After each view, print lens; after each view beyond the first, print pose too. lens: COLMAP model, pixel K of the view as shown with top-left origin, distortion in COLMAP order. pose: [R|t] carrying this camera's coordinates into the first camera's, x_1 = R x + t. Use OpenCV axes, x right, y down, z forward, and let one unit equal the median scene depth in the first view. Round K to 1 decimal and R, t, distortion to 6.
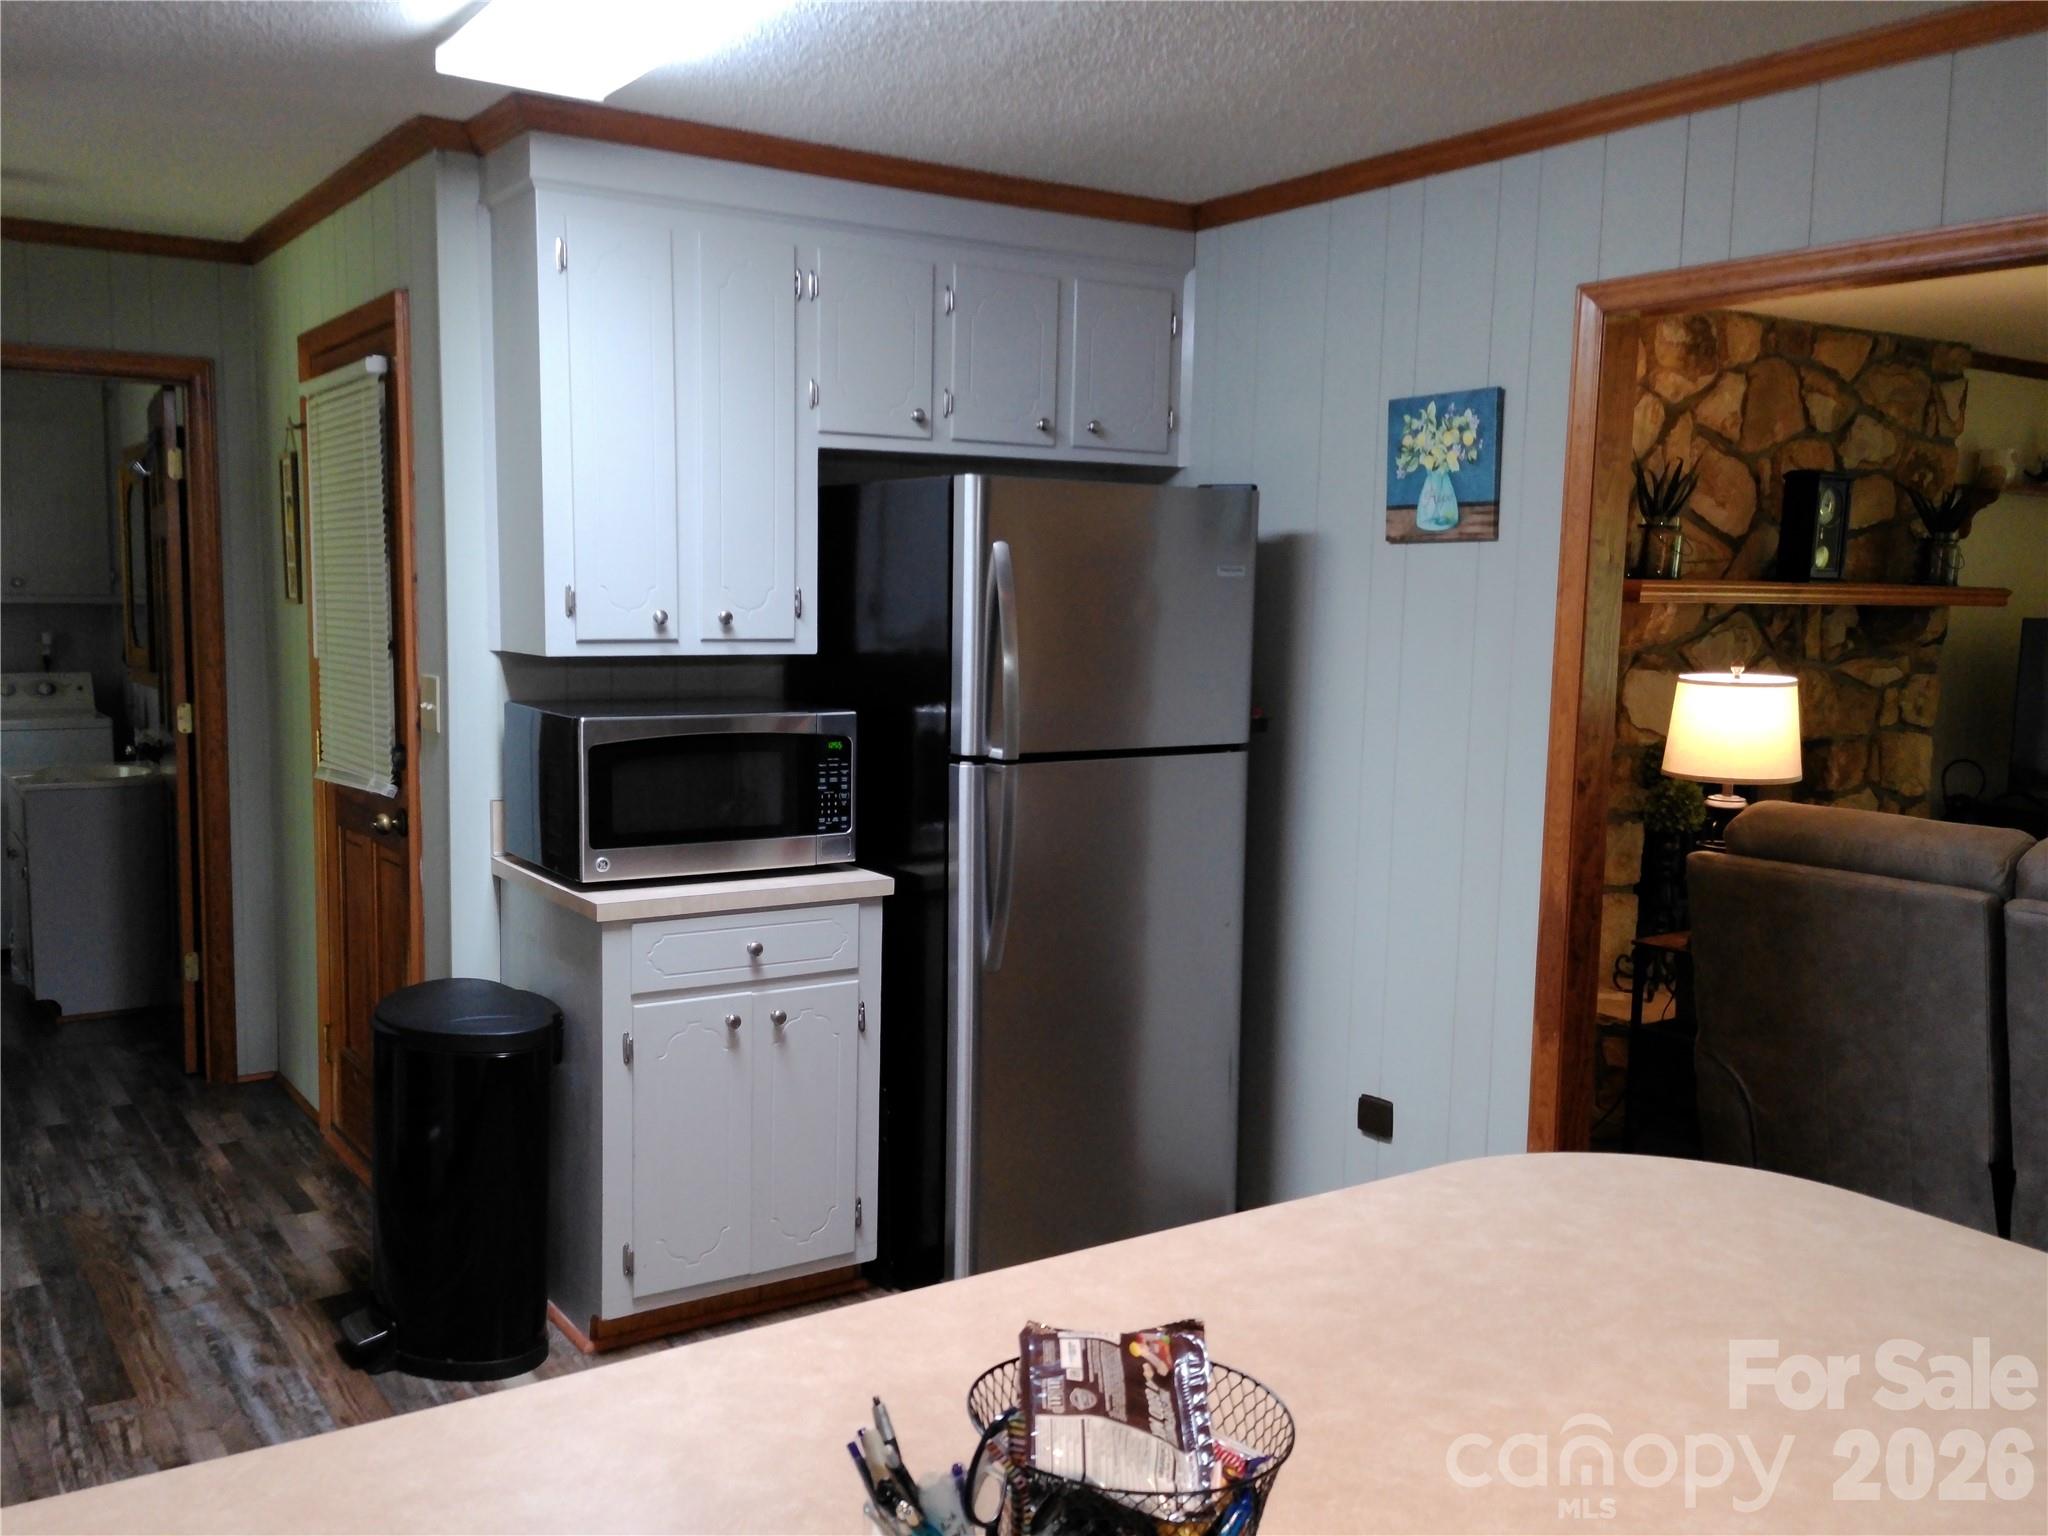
lens RADIAL K [[1837.0, 0, 1024.6], [0, 1837.0, 776.1], [0, 0, 1]] dist [-0.008453, -0.009422]
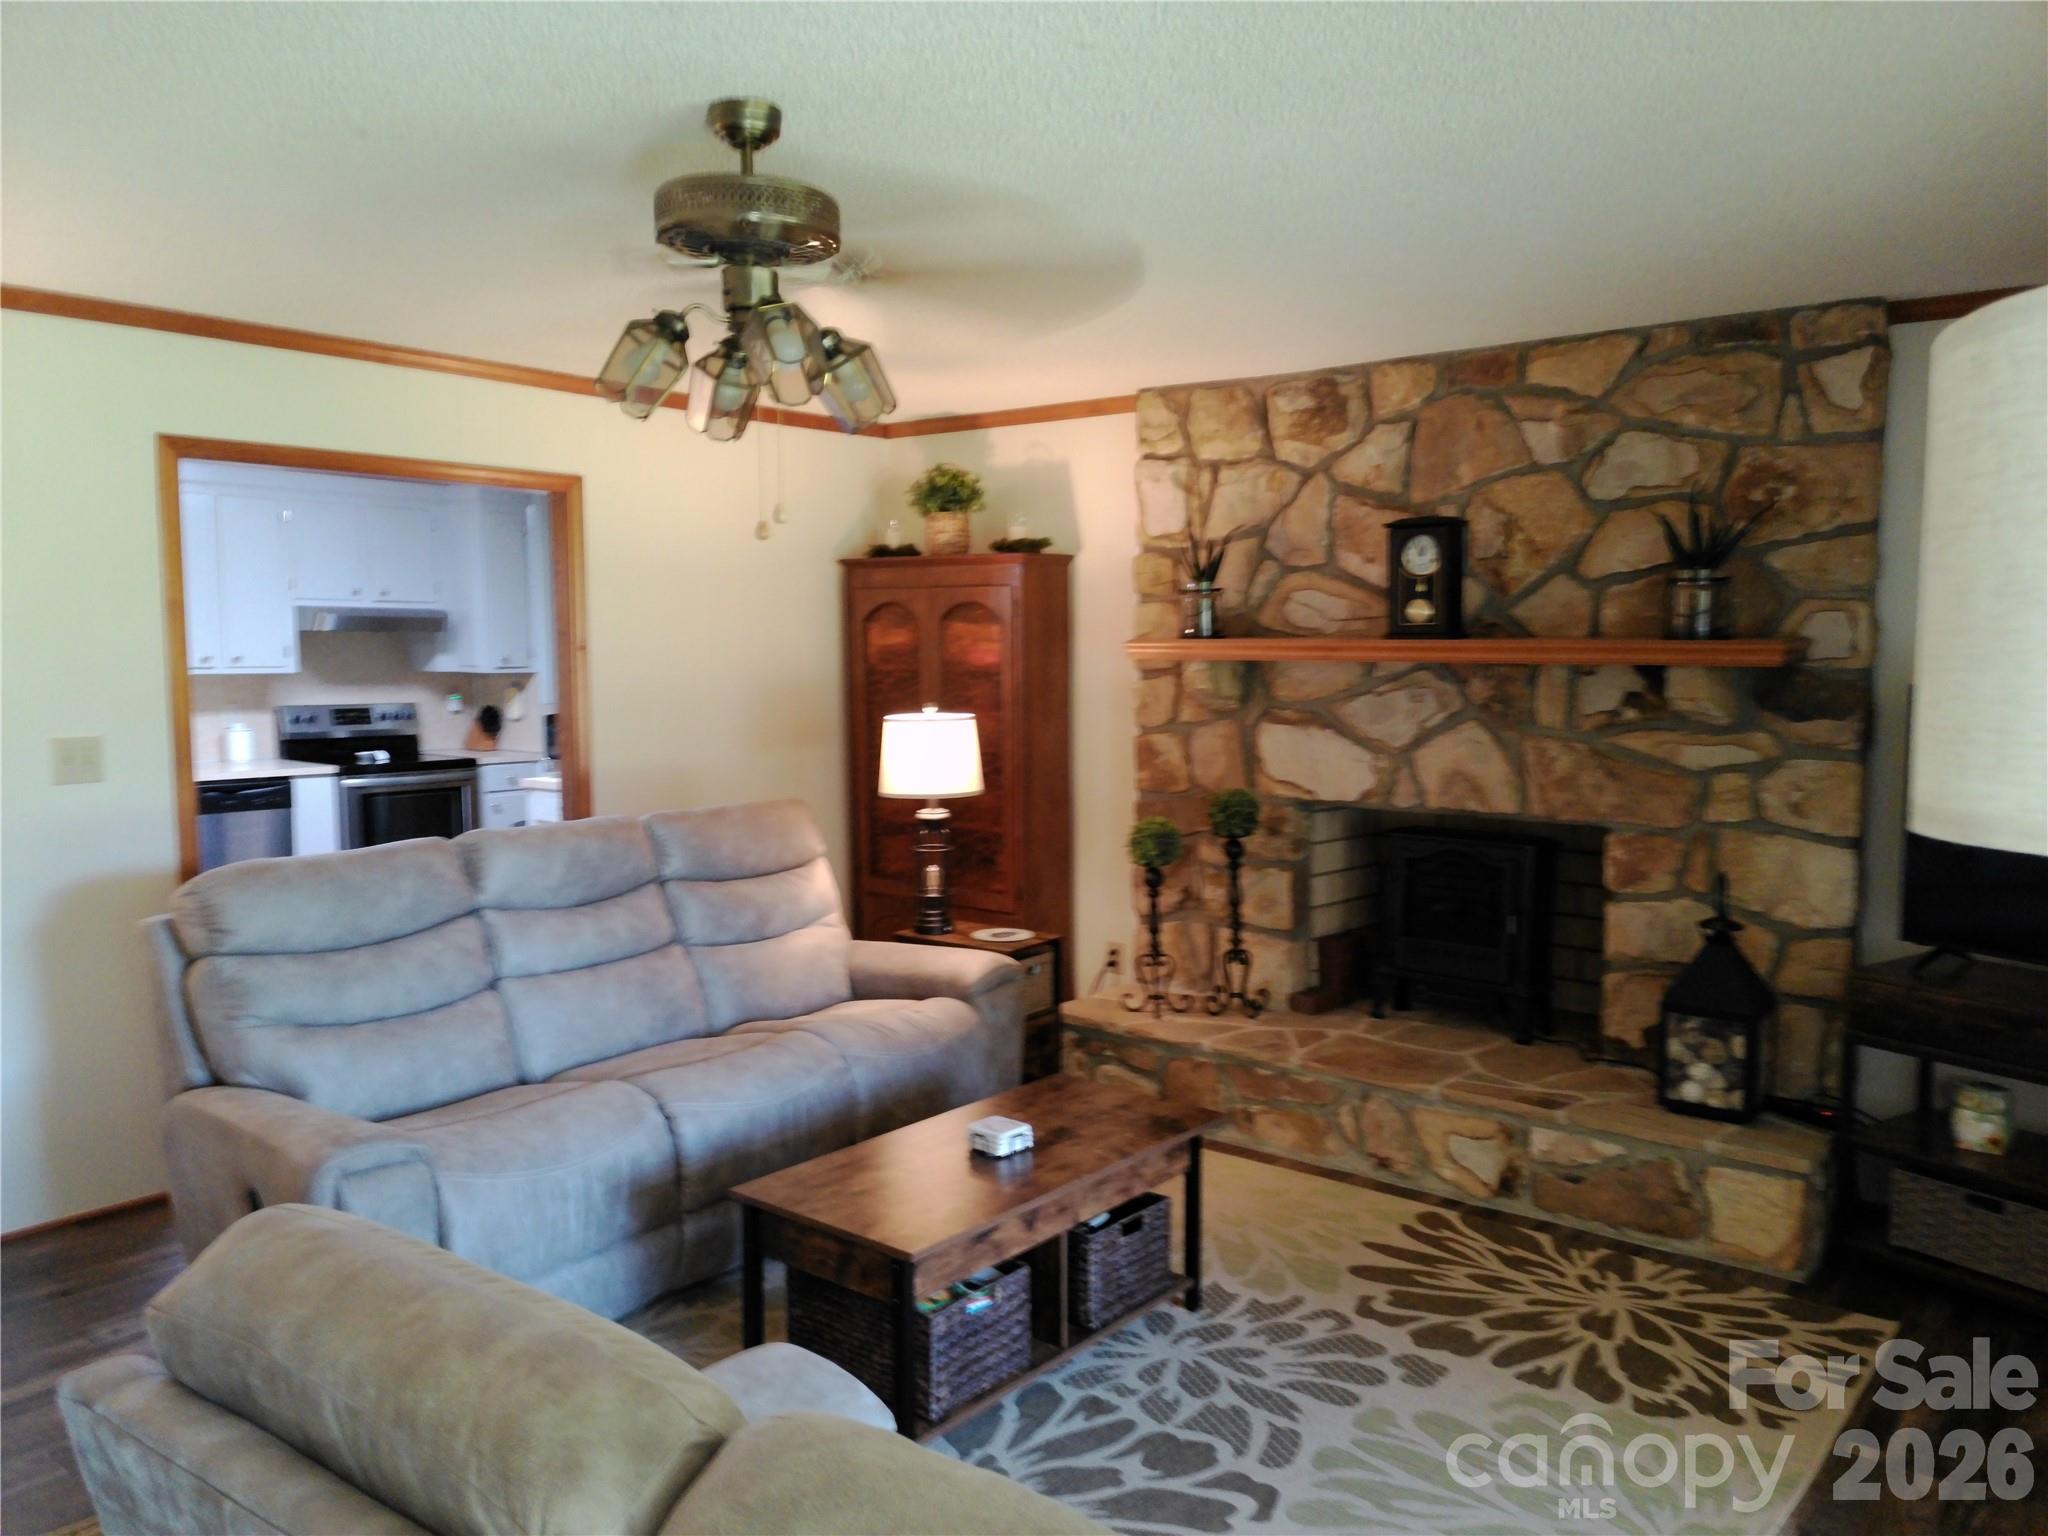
lens RADIAL K [[1534.0, 0, 1026.4], [0, 1534.0, 766.0], [0, 0, 1]] dist [0.011010, 0.002335]
pose [[0.301580, 0.064465, -0.951259, 1.054906], [-0.096870, 0.994620, 0.036693, -0.048955], [0.948507, 0.081083, 0.306202, 0.555798]]
